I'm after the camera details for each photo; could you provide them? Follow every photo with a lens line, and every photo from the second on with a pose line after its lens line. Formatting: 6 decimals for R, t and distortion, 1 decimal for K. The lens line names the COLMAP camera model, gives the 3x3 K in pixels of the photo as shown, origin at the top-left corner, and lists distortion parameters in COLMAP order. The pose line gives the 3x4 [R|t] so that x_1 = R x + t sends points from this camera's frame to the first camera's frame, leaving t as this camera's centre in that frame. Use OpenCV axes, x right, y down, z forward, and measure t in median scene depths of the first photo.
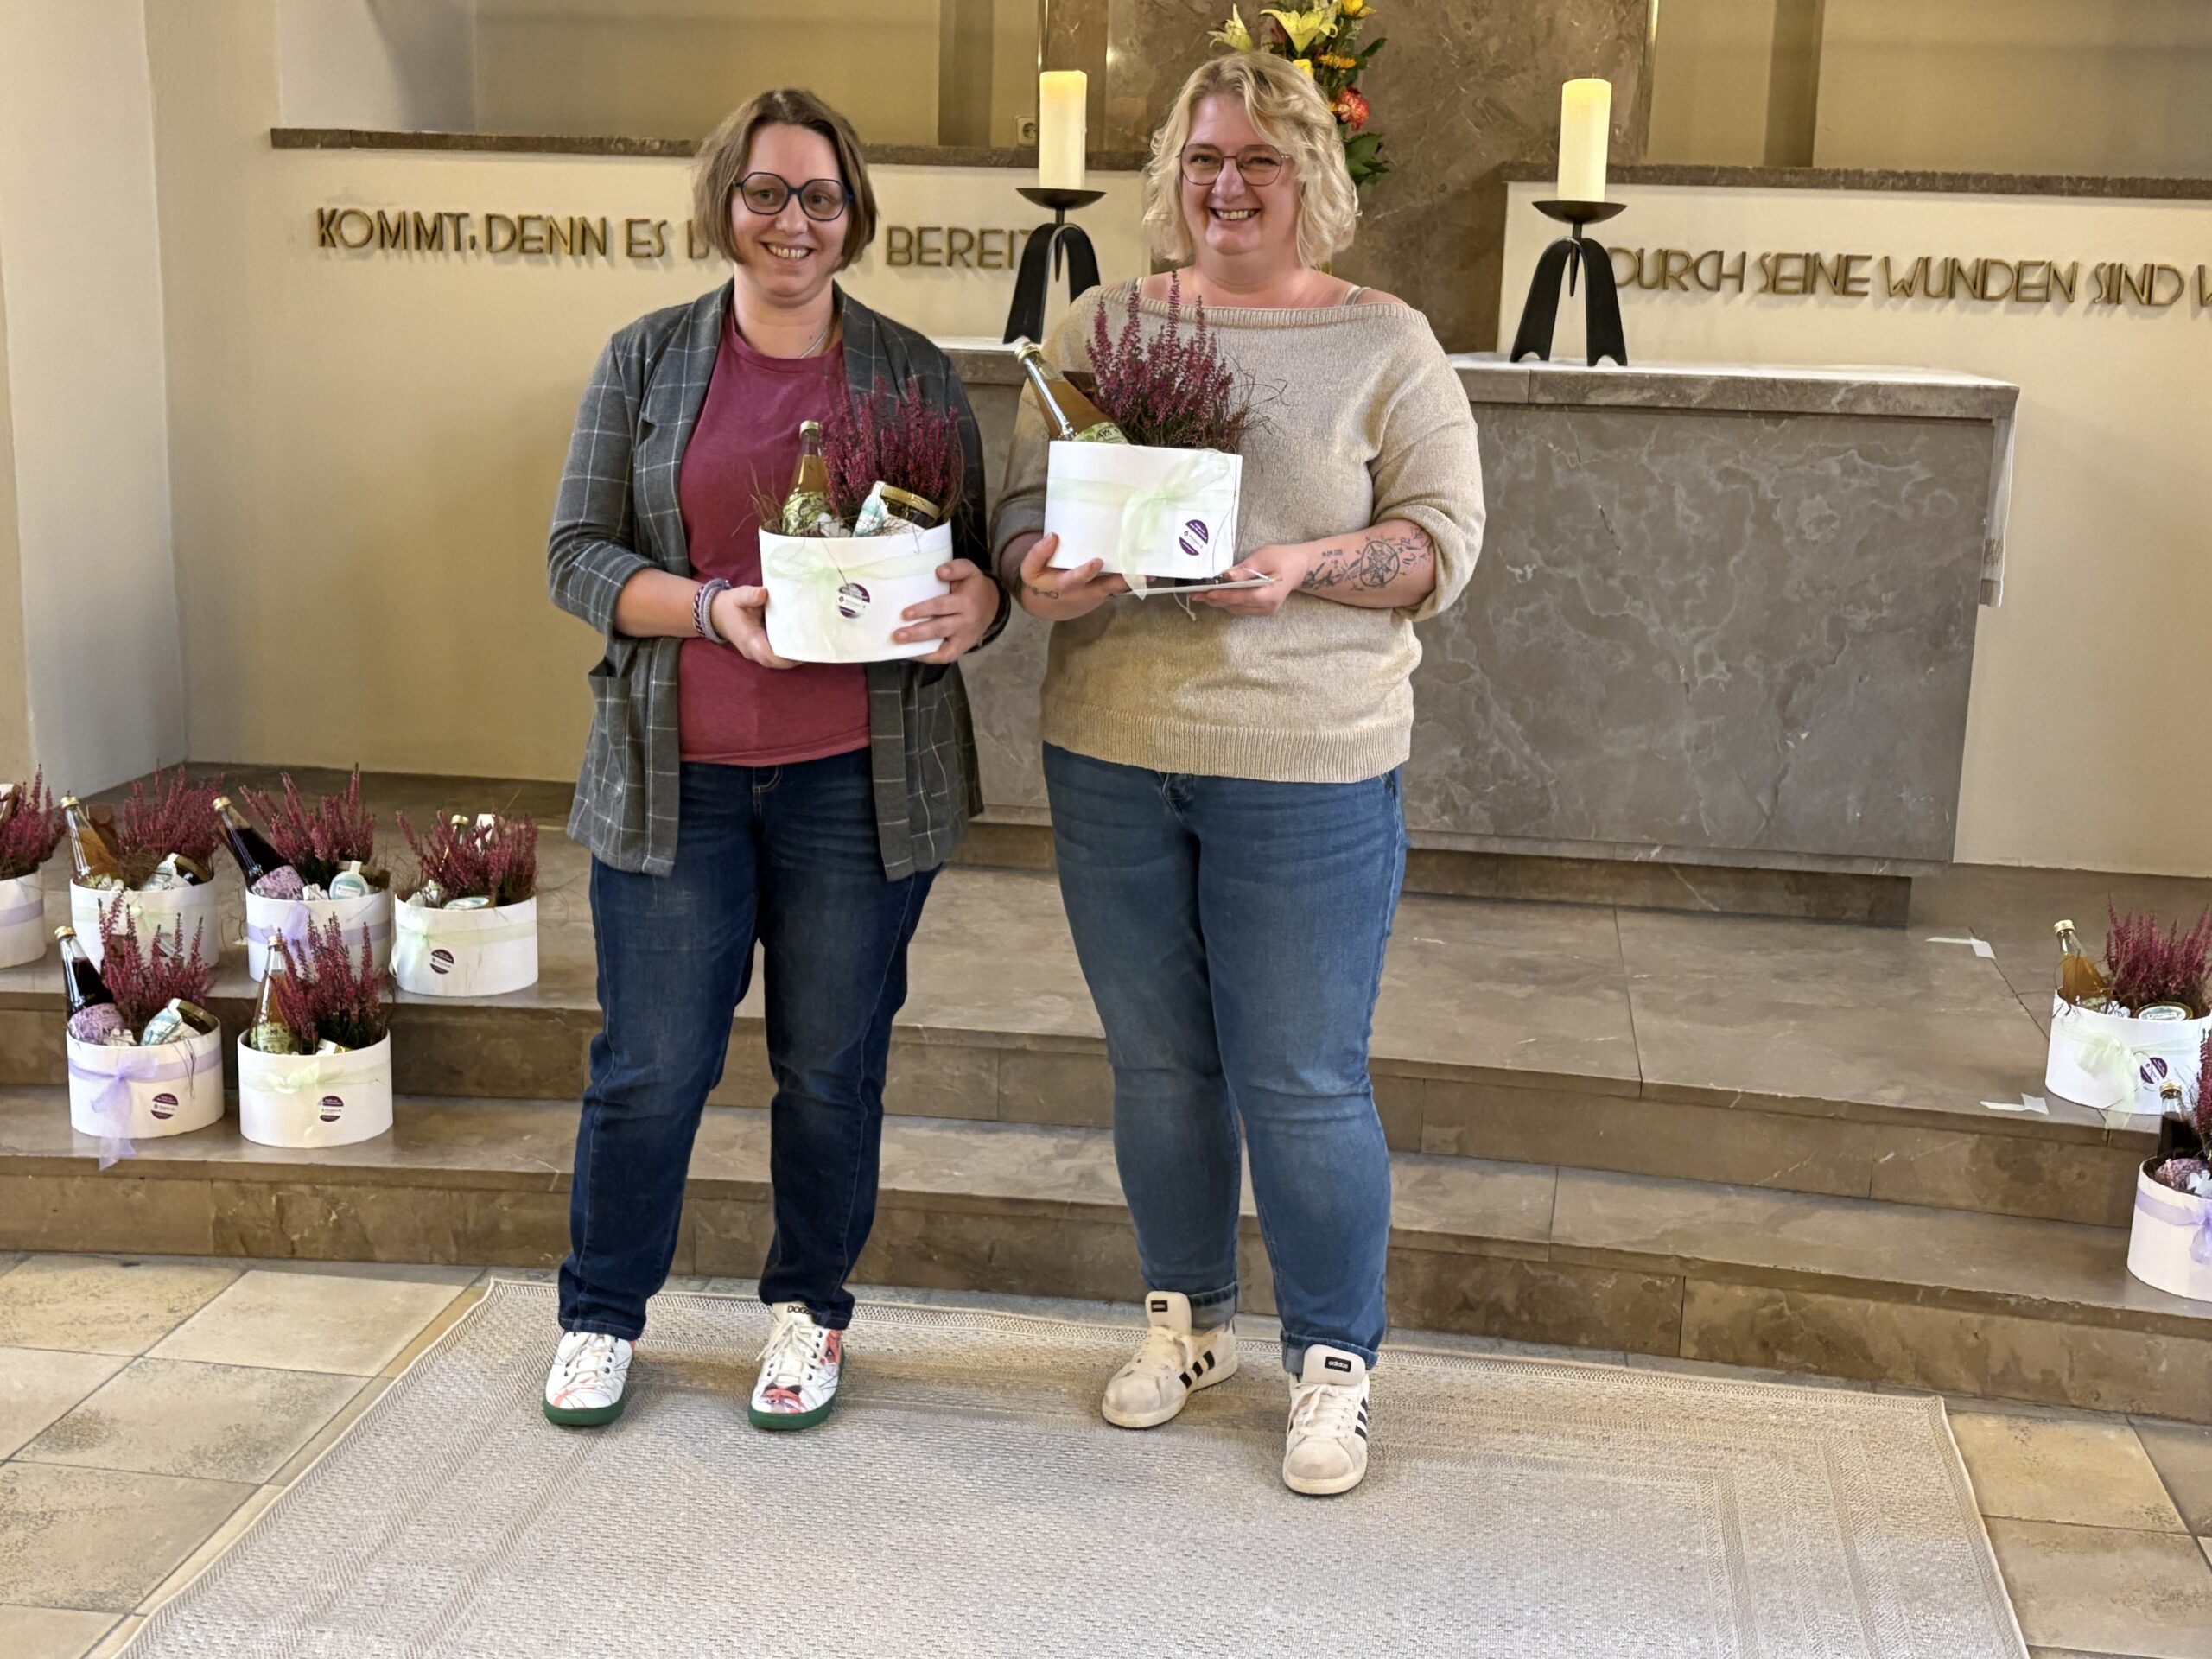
lens RADIAL K [[2676.7, 0, 1128.7], [0, 2676.7, 846.0], [0, 0, 1]] dist [0.210152, -0.789464]
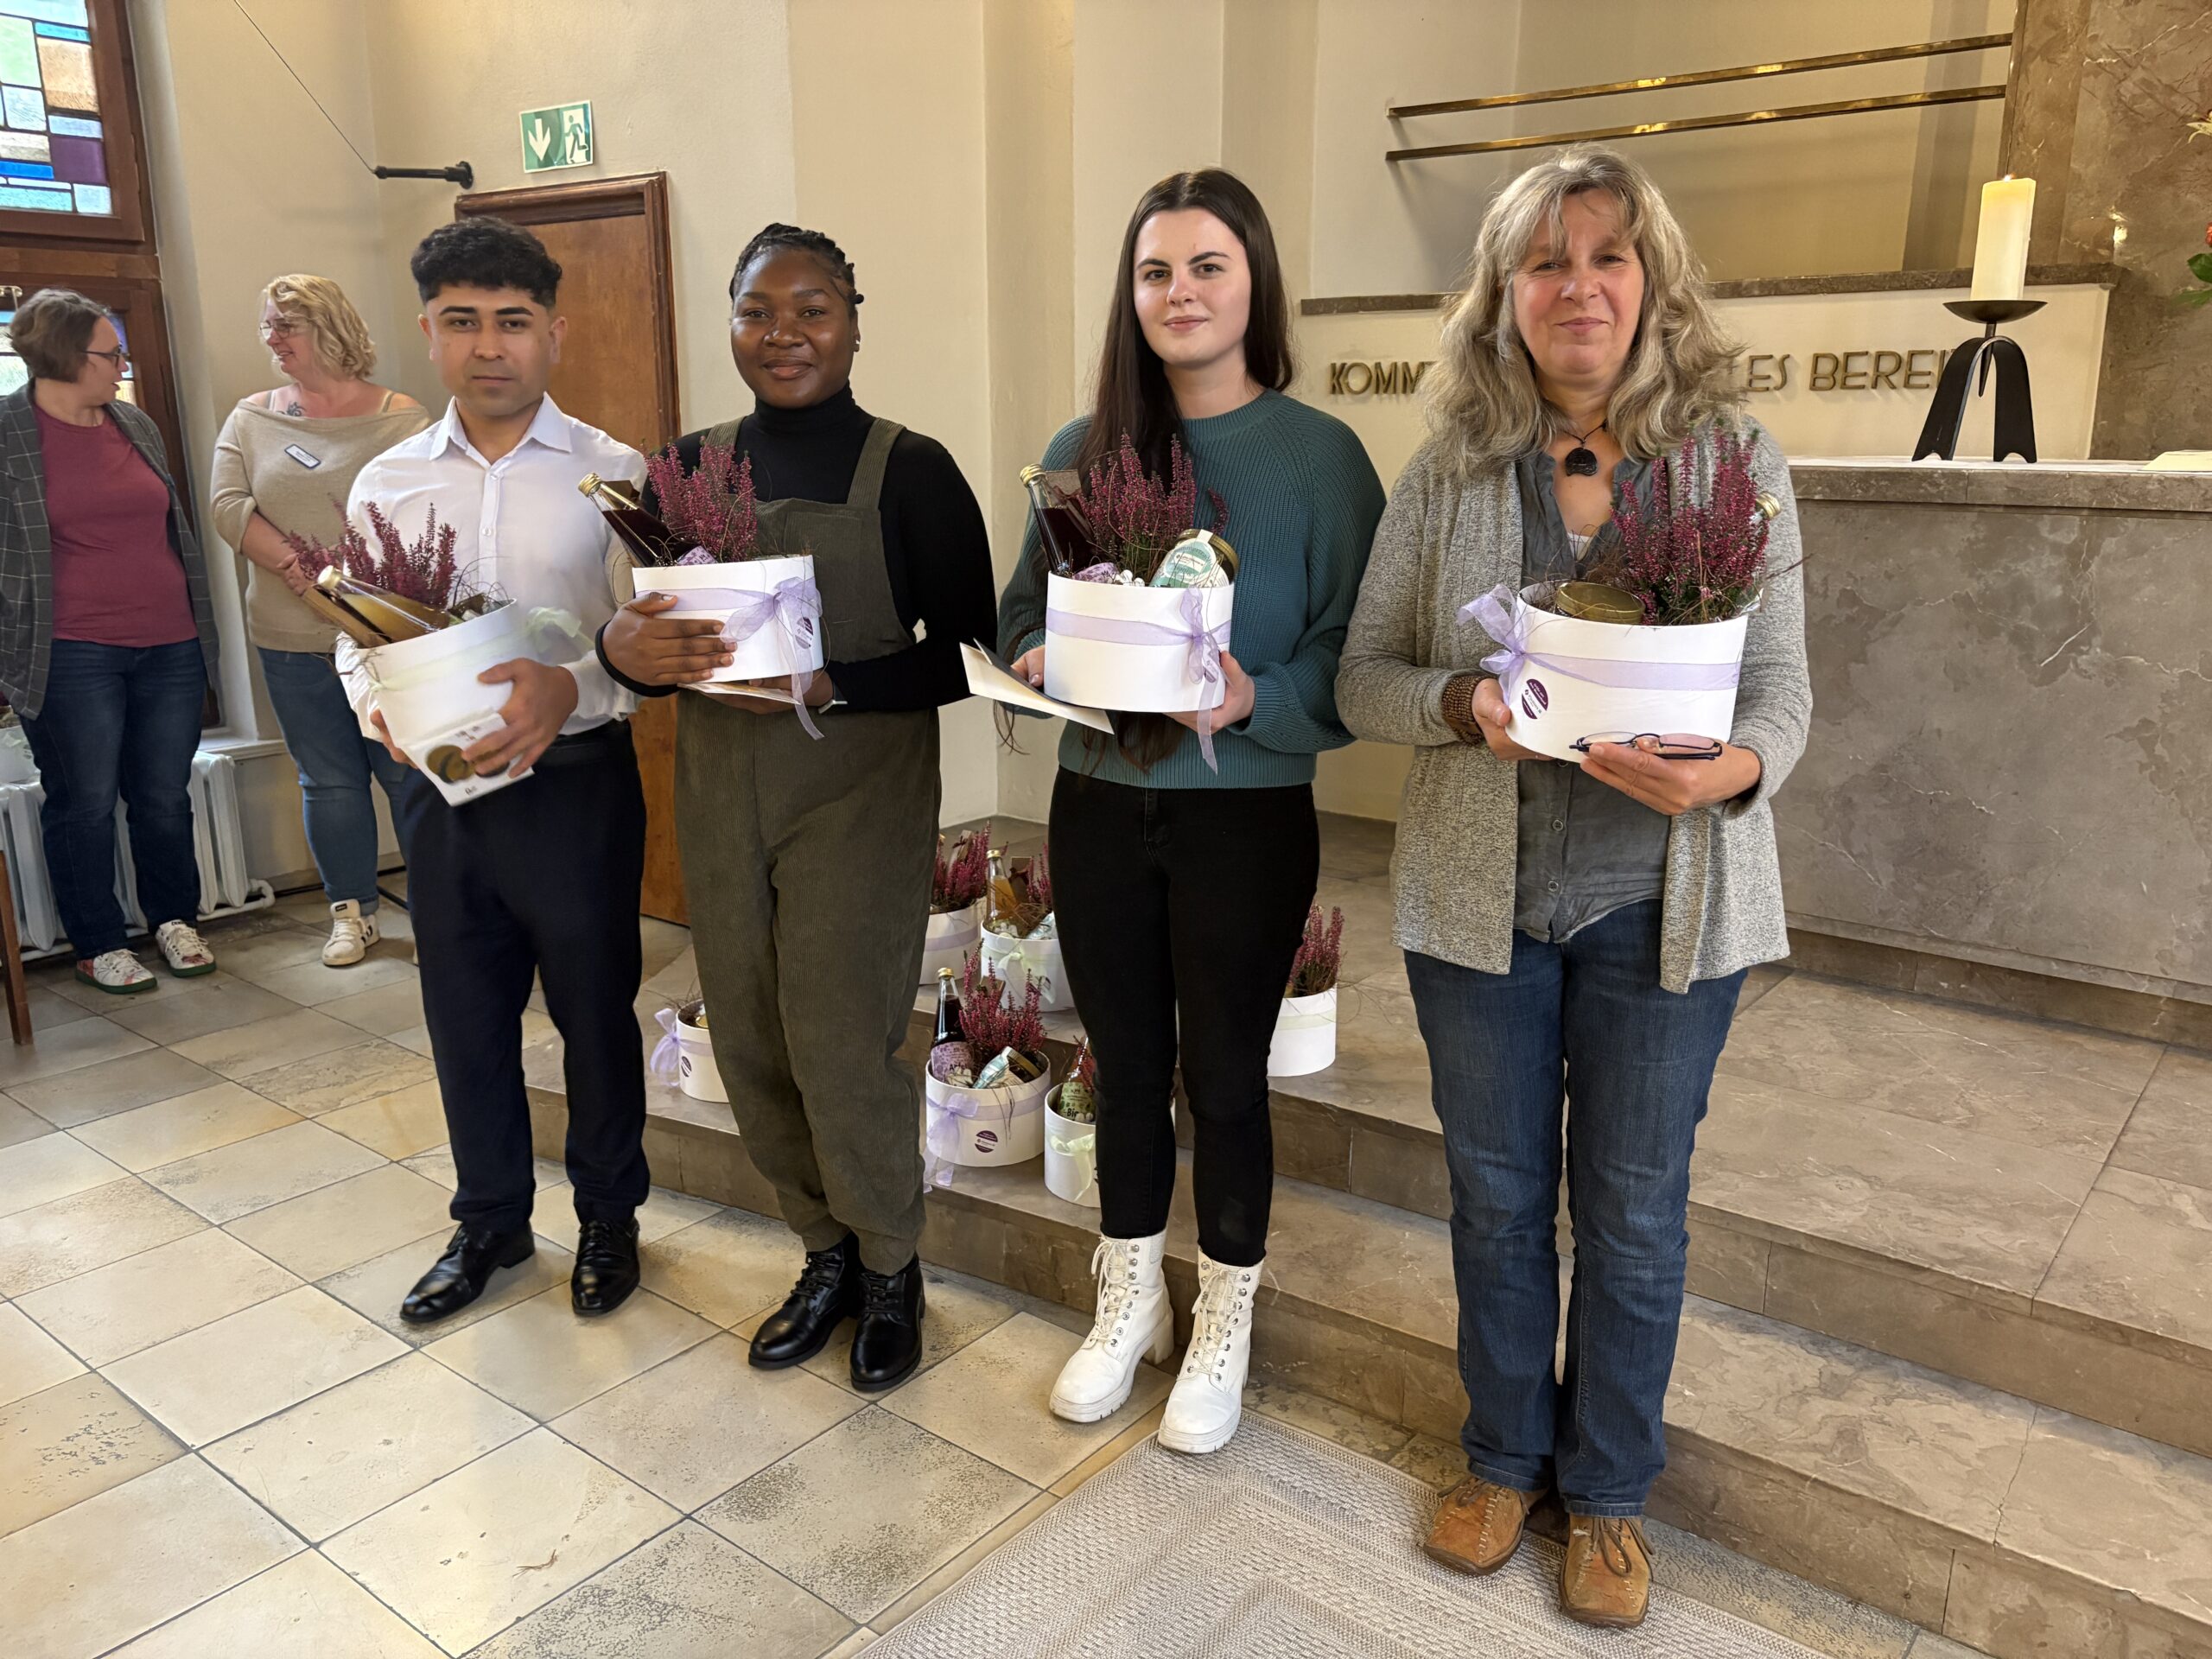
lens RADIAL K [[1691.6, 0, 1121.1], [0, 1691.6, 827.9], [0, 0, 1]] dist [0.033332, -0.030369]
pose [[0.863997, 0.095300, -0.494395, 0.027538], [-0.084248, 0.995444, 0.044652, -0.058821], [0.496398, 0.003073, 0.868090, 0.331333]]
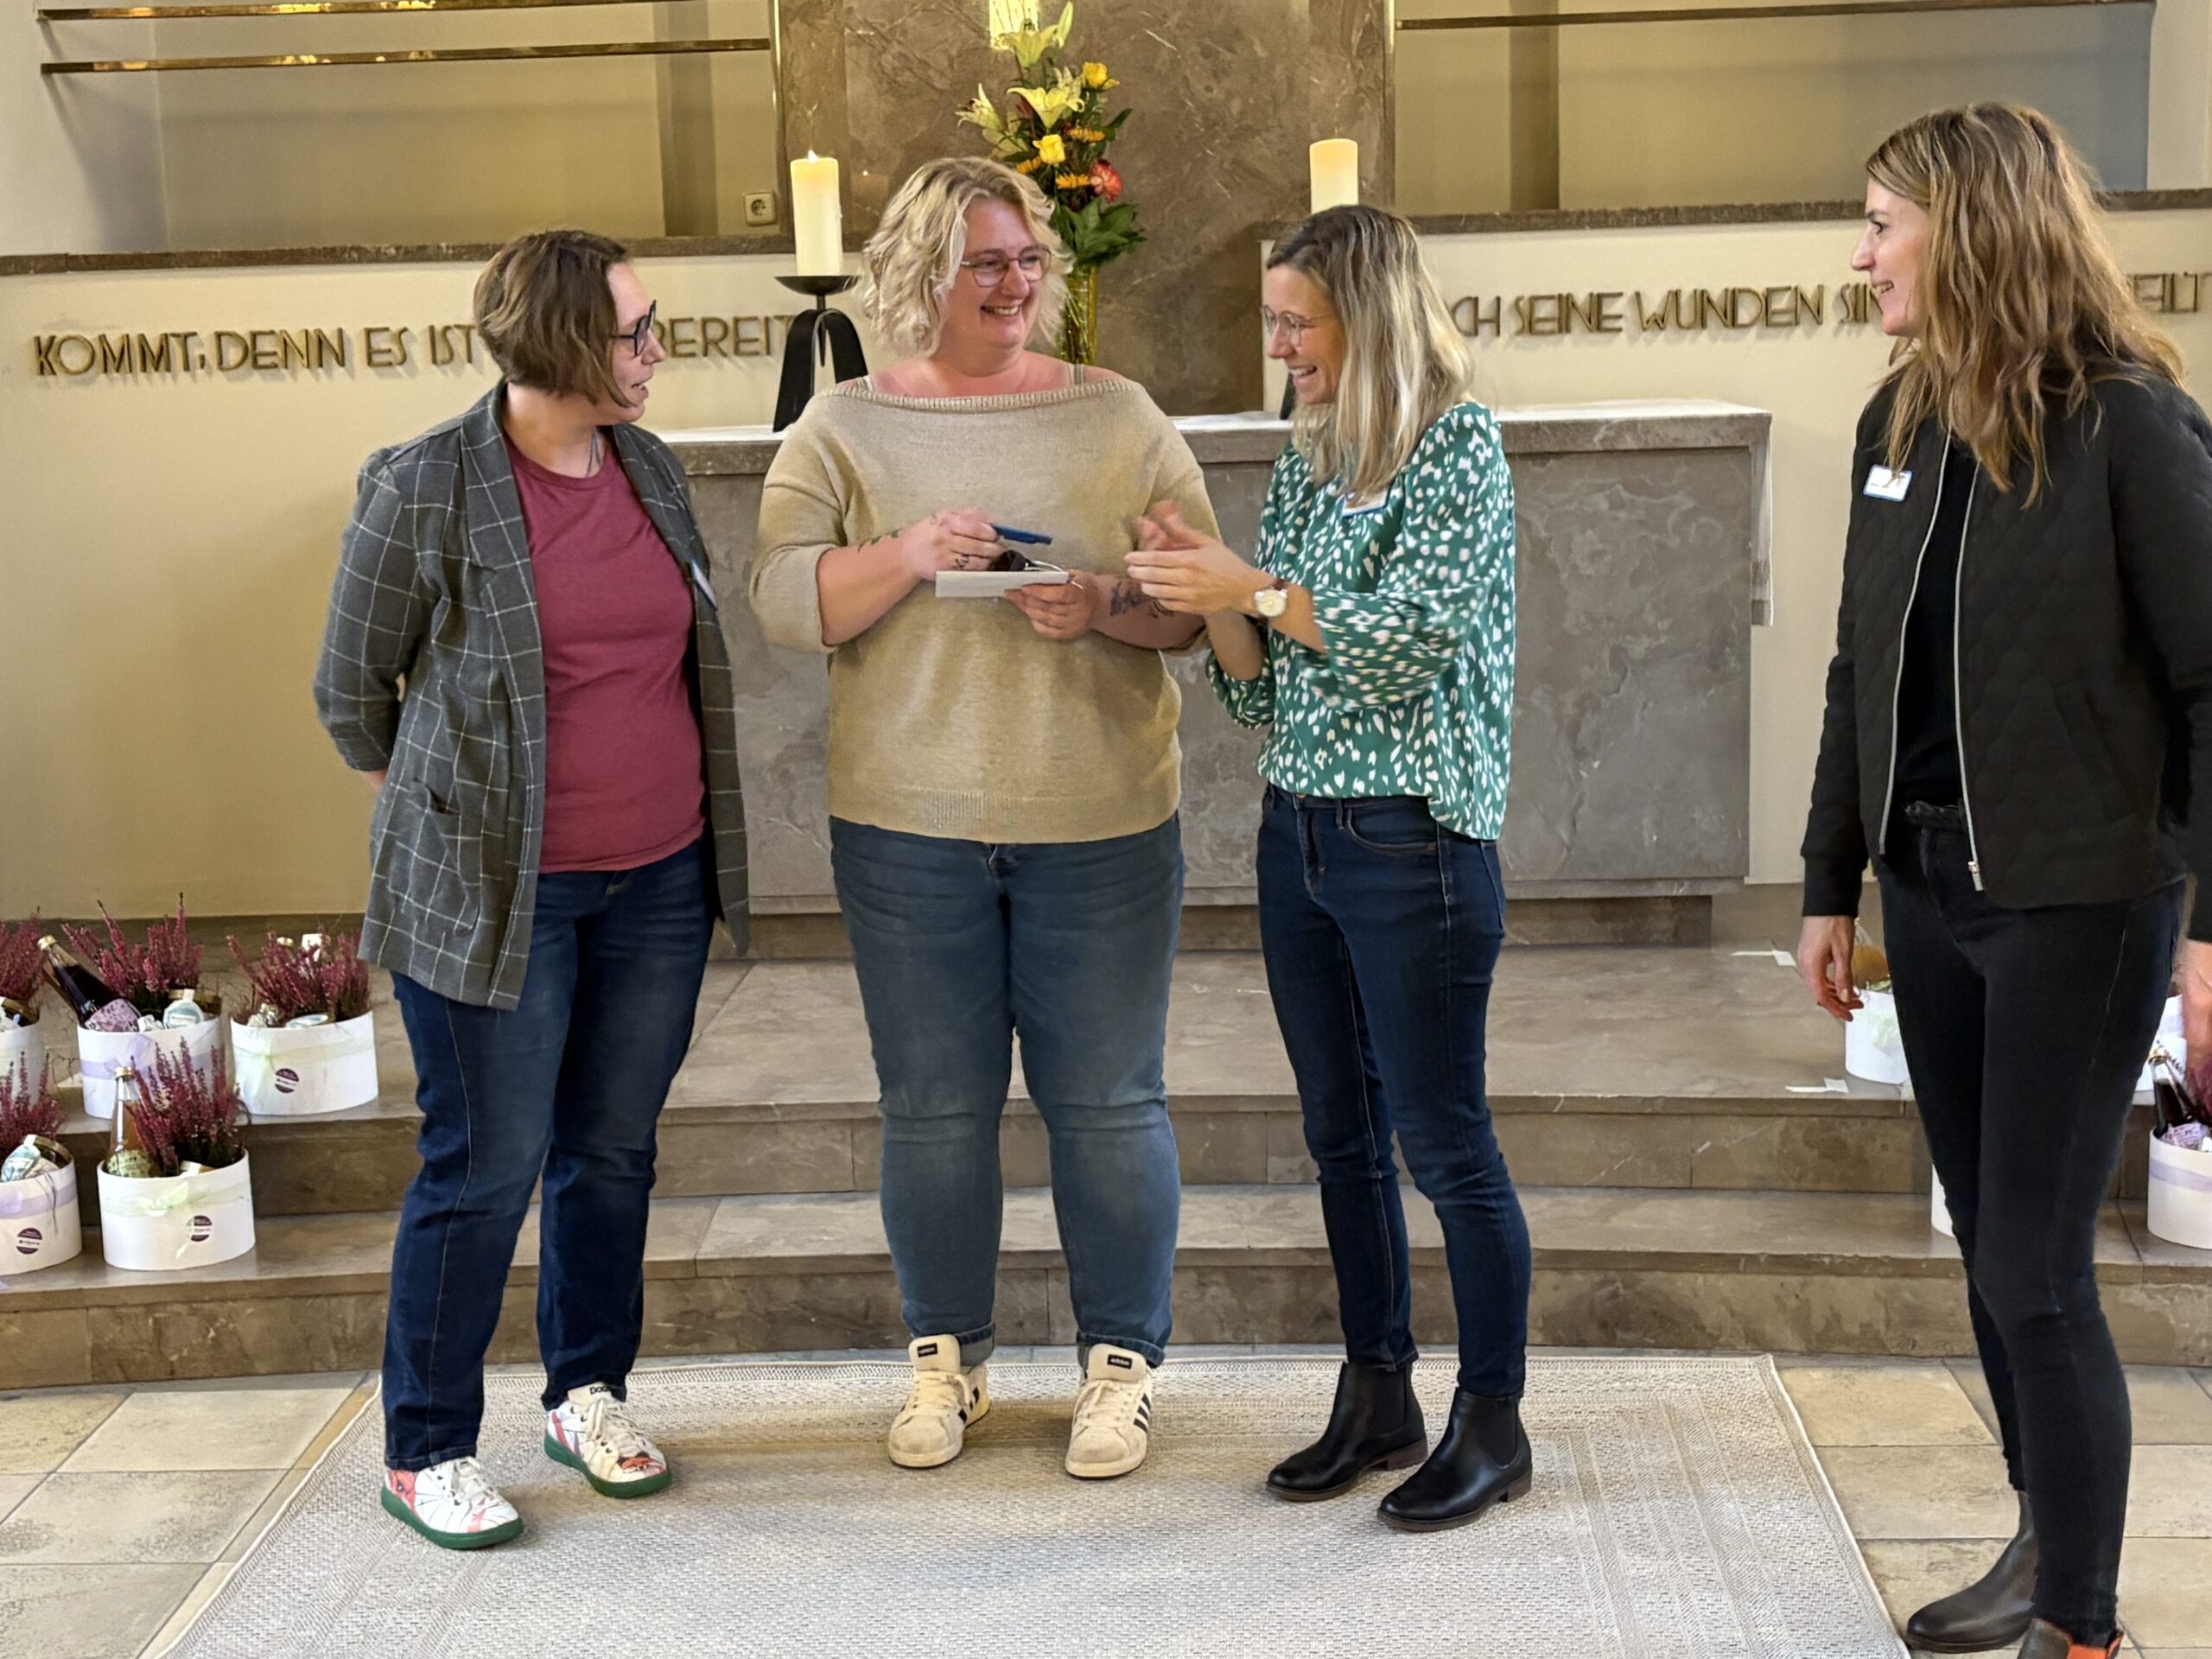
lens RADIAL K [[3172.0, 0, 1095.7], [0, 3172.0, 841.8], [0, 0, 1]] dist [0.245983, -0.999237]
pose [[0.993676, -0.075002, 0.083566, -0.041339], [0.078673, 0.996035, -0.041539, 0.023575], [-0.080119, 0.047851, 0.995636, -0.184781]]
